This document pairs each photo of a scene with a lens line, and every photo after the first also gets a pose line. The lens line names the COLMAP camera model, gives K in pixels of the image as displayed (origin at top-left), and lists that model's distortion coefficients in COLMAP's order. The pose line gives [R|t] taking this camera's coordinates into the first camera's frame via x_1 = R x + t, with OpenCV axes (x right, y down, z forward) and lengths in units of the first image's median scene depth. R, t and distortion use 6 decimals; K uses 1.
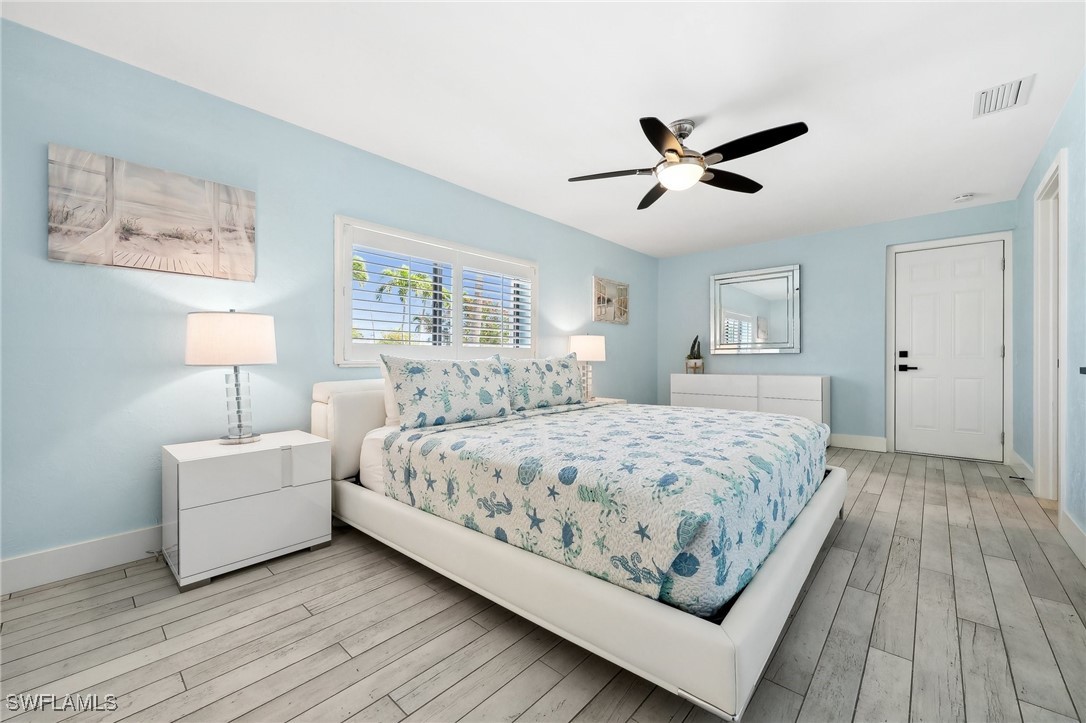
lens RADIAL K [[431.1, 0, 549.0], [0, 431.1, 359.2], [0, 0, 1]] dist [0.001130, 0.000273]
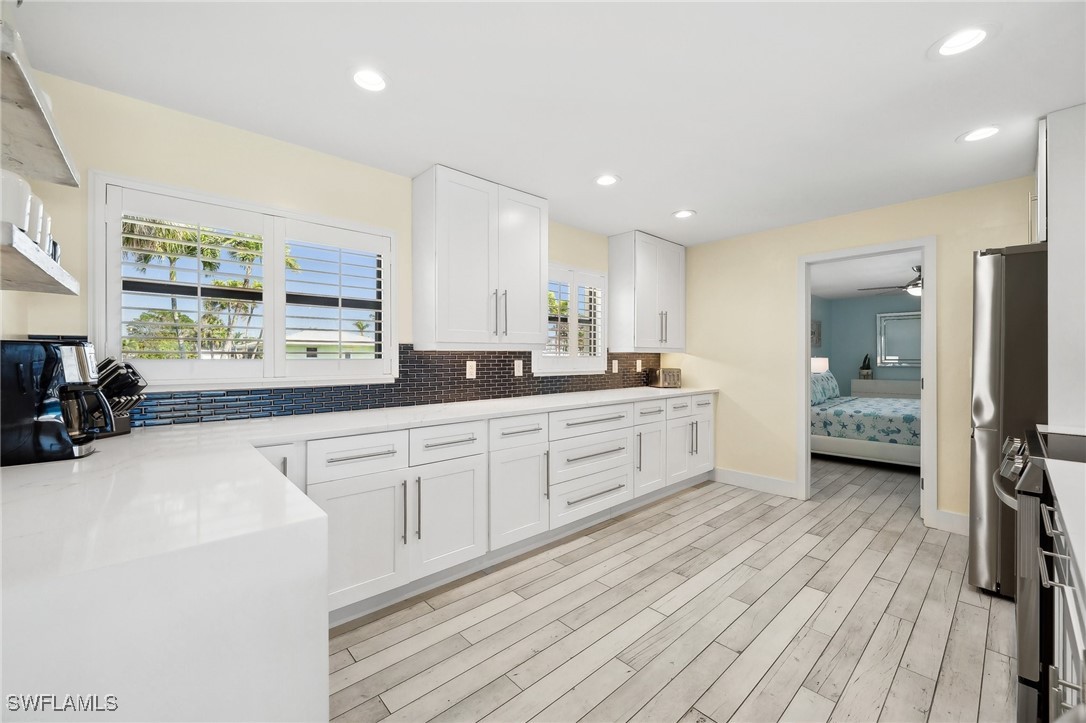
lens RADIAL K [[431.1, 0, 534.8], [0, 431.1, 357.4], [0, 0, 1]] dist [0.001130, 0.000273]
pose [[0.993425, -0.001271, -0.114477, -1.323438], [0.002128, 0.999971, 0.007357, -0.115088], [0.114465, -0.007552, 0.993399, -1.323489]]
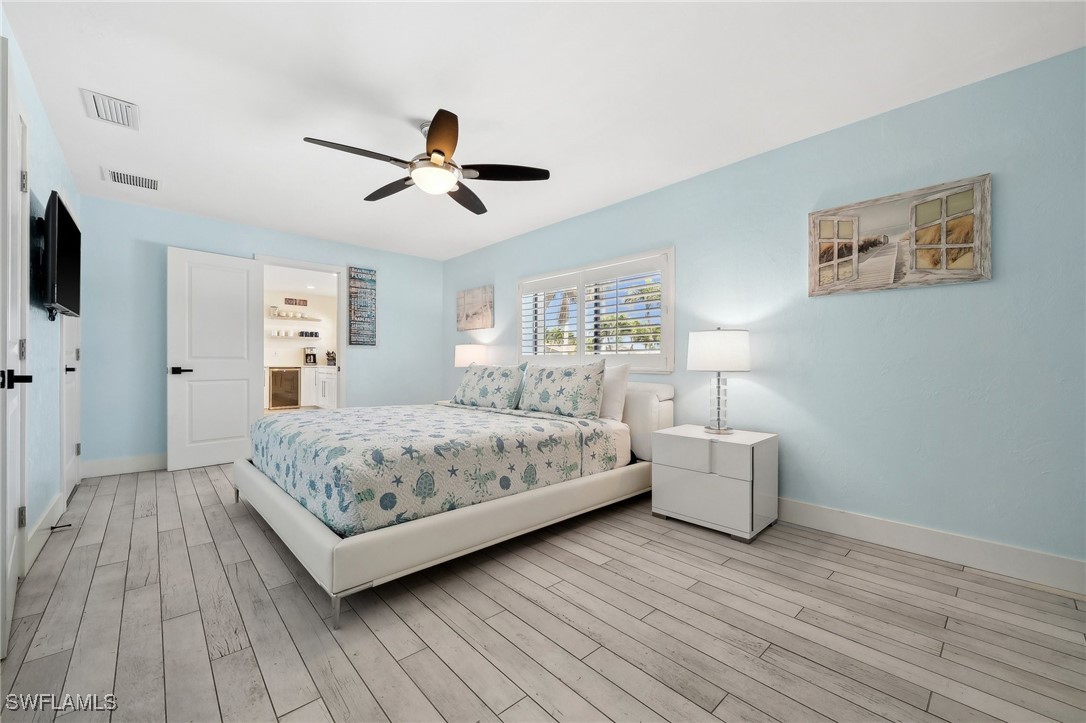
lens RADIAL K [[431.1, 0, 537.0], [0, 431.1, 364.4], [0, 0, 1]] dist [0.001130, 0.000273]
pose [[-0.112160, 0.001073, -0.993690, 1.244523], [-0.008565, 0.999961, 0.002047, -0.007803], [0.993653, 0.008741, -0.112146, 1.338127]]
